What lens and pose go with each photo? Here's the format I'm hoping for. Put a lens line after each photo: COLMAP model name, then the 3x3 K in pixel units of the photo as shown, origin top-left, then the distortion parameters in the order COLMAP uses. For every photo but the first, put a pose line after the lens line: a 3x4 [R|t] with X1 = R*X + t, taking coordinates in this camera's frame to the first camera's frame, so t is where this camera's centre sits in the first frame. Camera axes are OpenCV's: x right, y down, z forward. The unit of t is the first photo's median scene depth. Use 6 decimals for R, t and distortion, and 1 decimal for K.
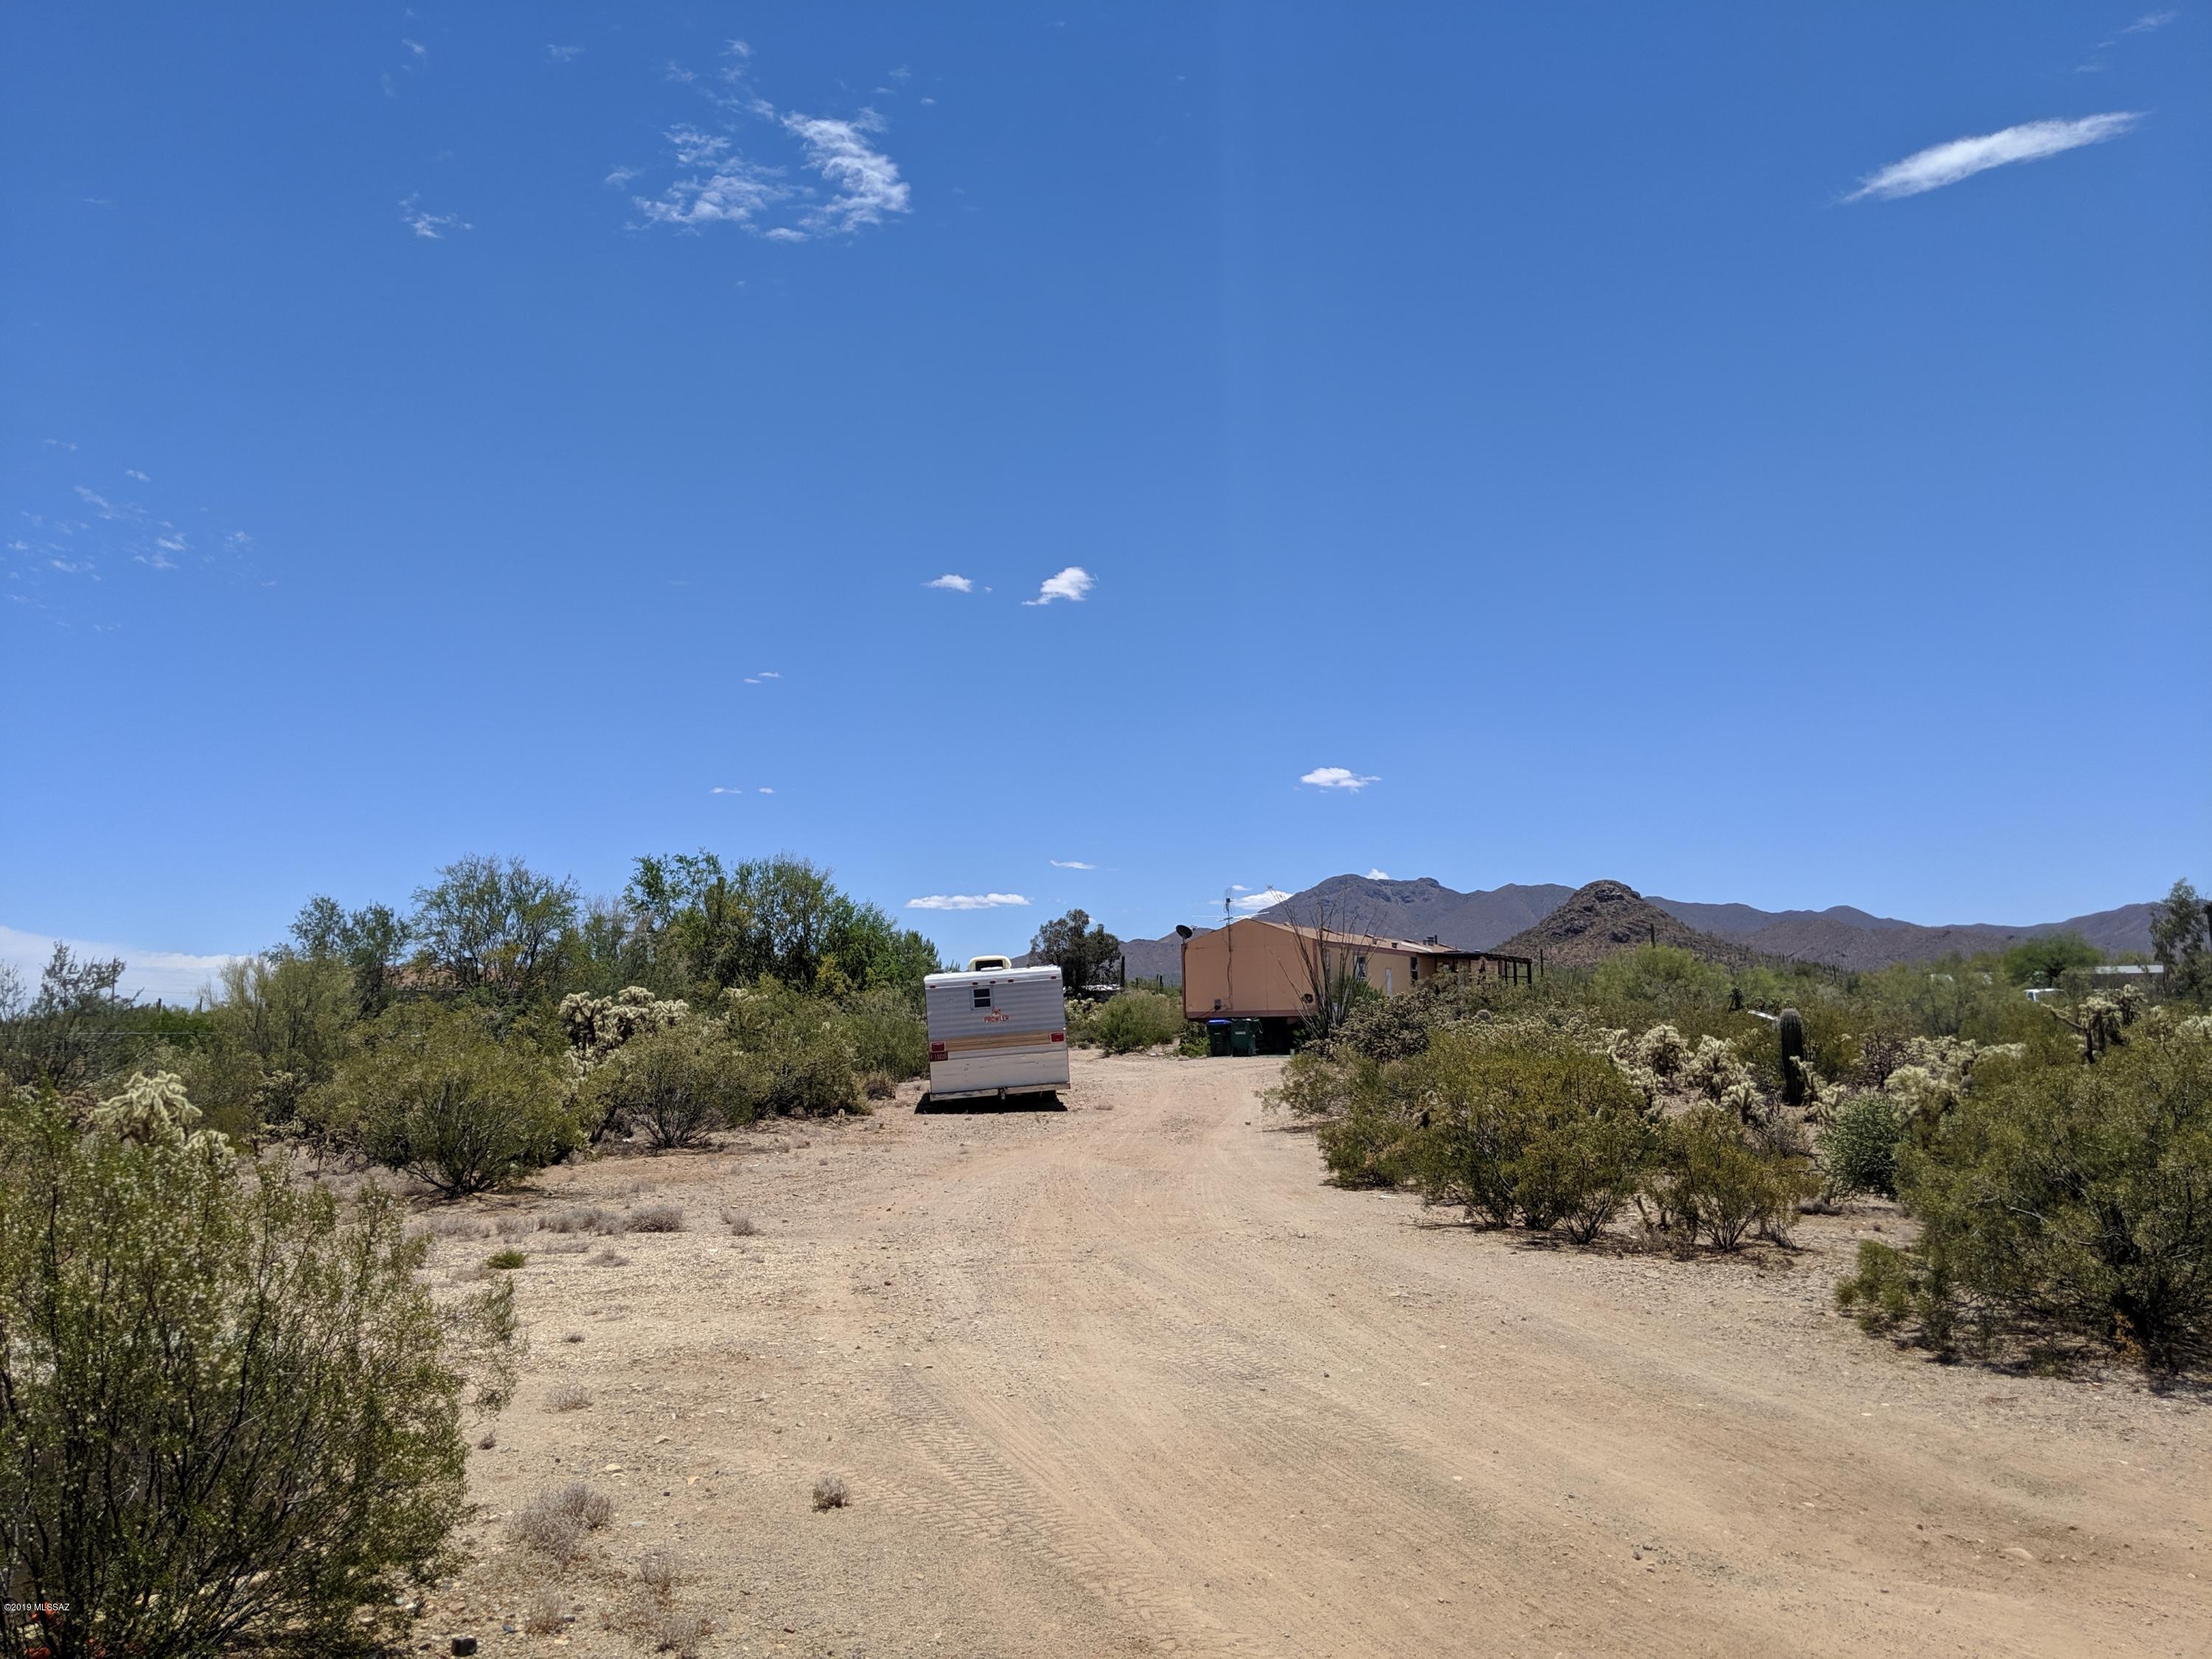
lens RADIAL K [[1807.4, 0, 1061.0], [0, 1807.4, 826.7], [0, 0, 1]] dist [0.078311, -0.089909]
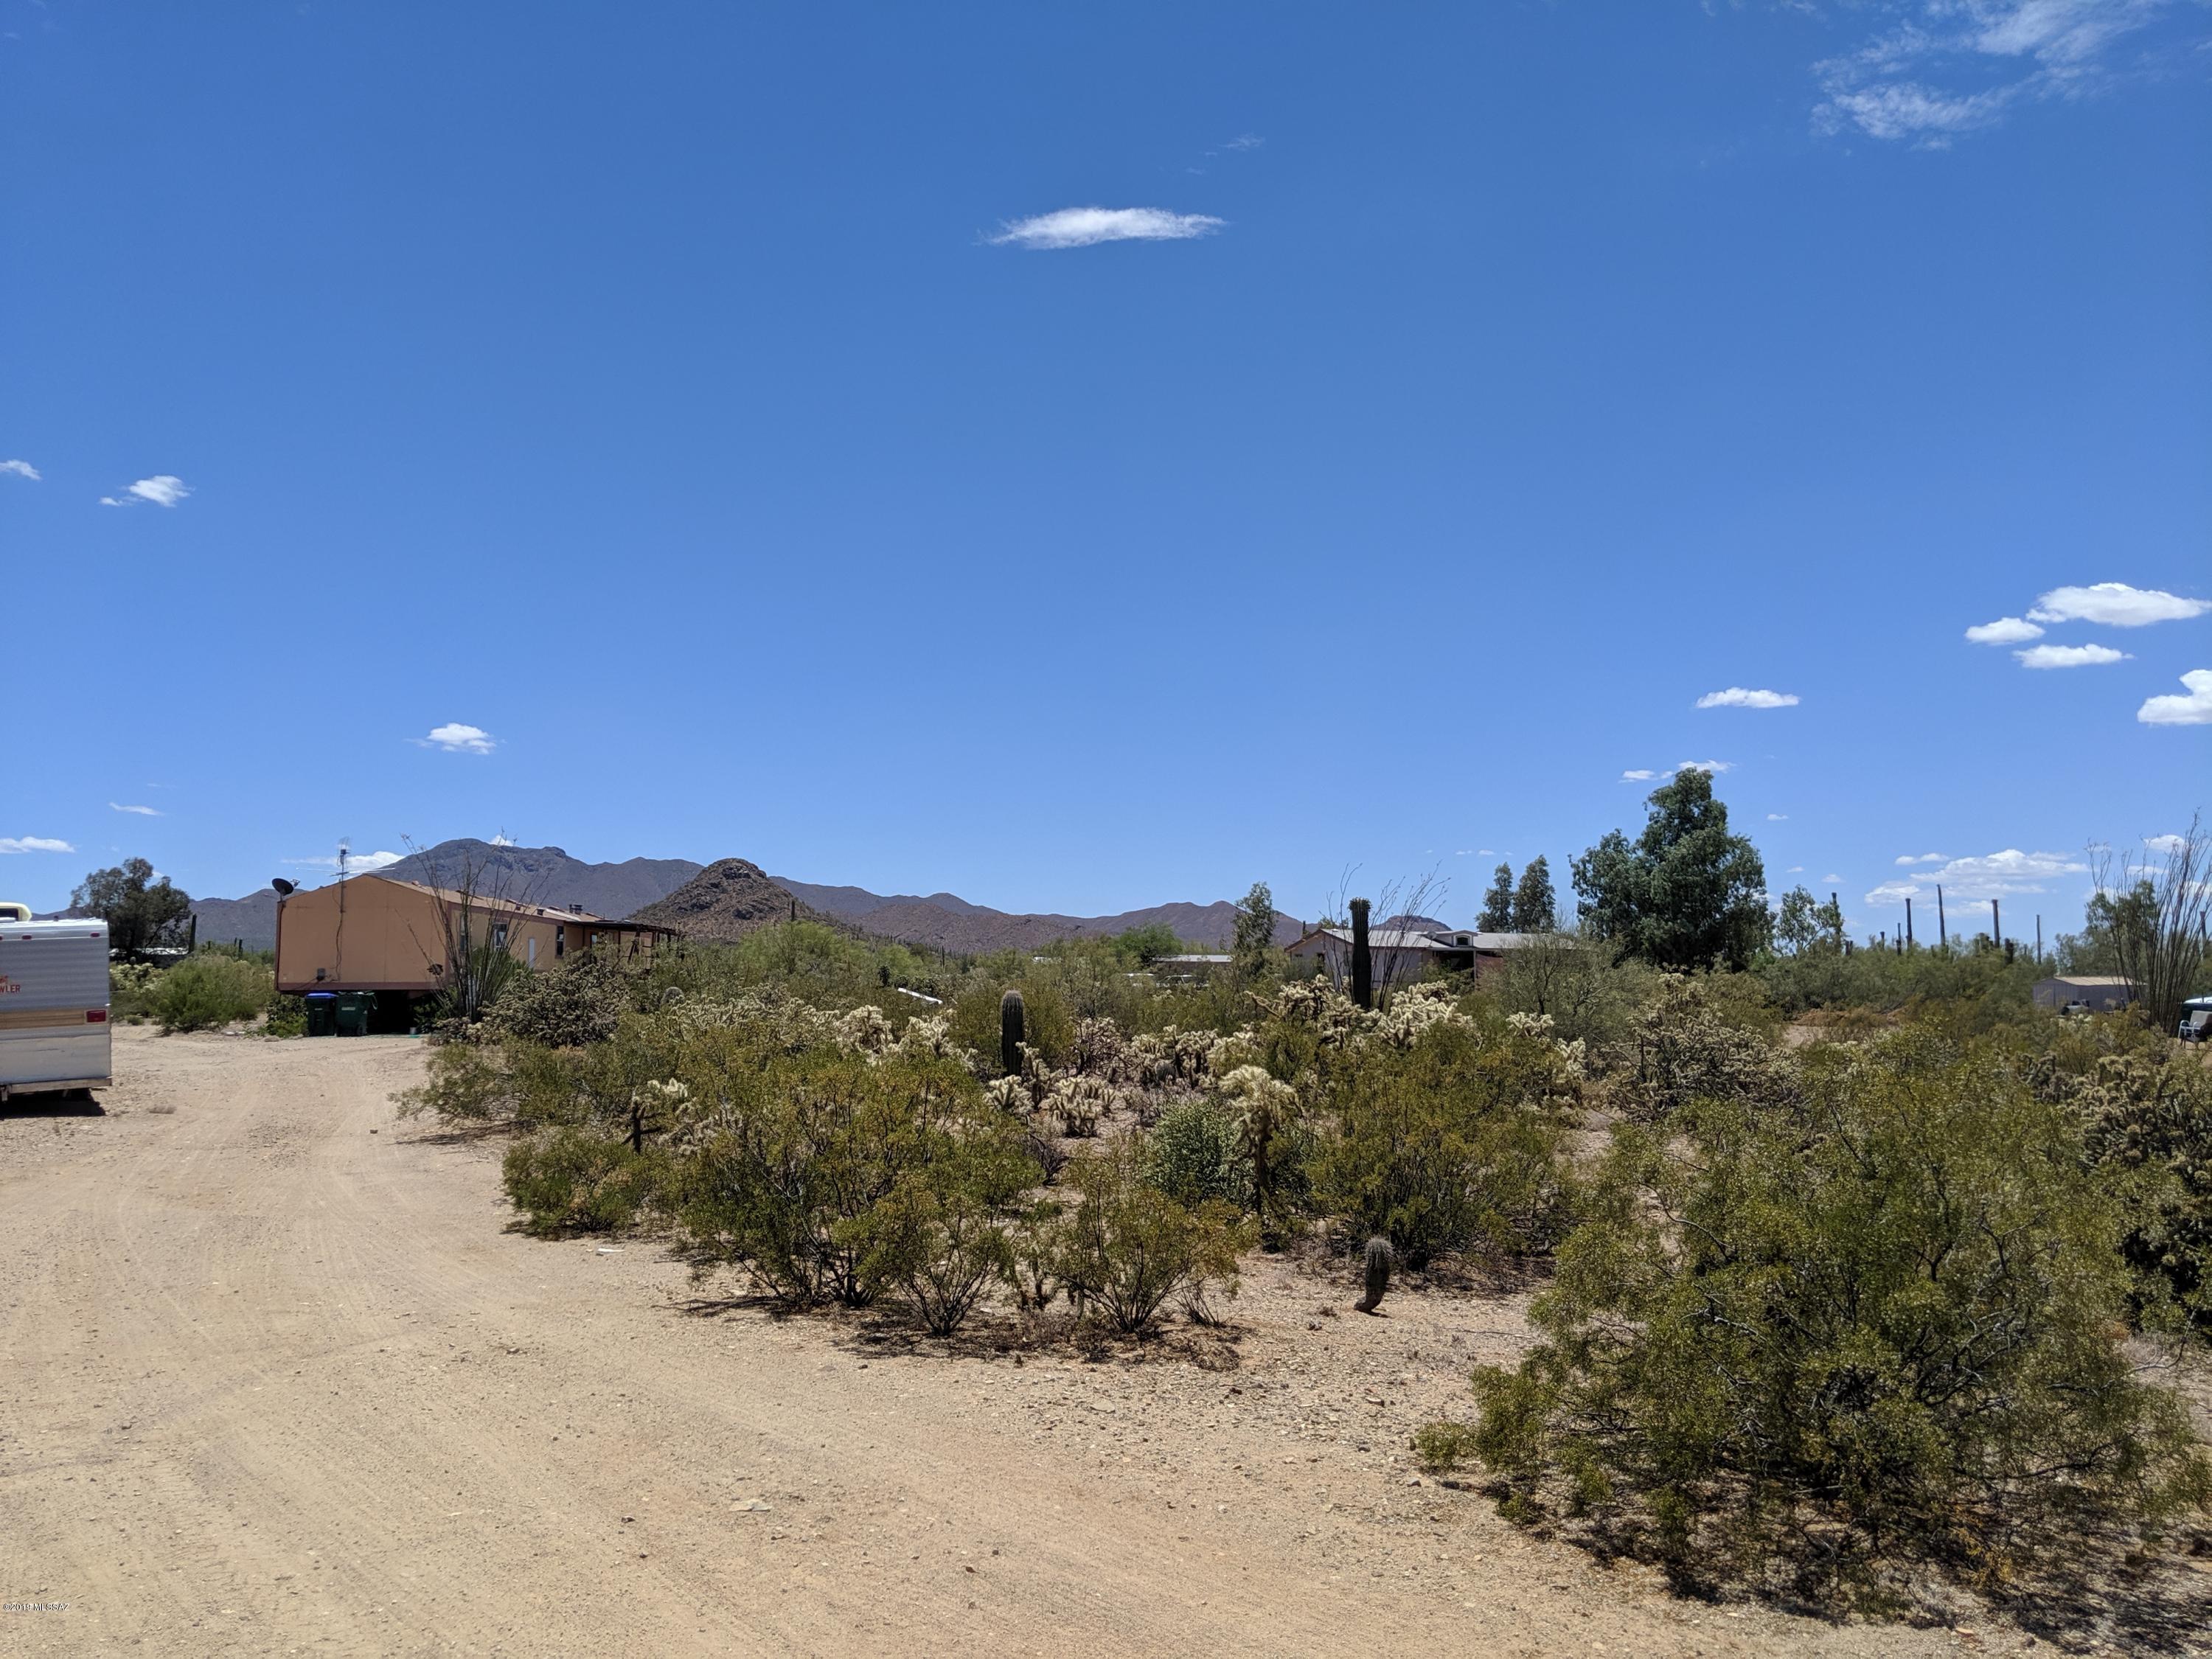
lens RADIAL K [[1807.4, 0, 1099.4], [0, 1807.4, 809.8], [0, 0, 1]] dist [0.078311, -0.089909]
pose [[0.880211, 0.065472, 0.470044, 0.000481], [-0.067783, 0.997628, -0.012027, 0.015547], [-0.469716, -0.021275, 0.882561, 0.167578]]
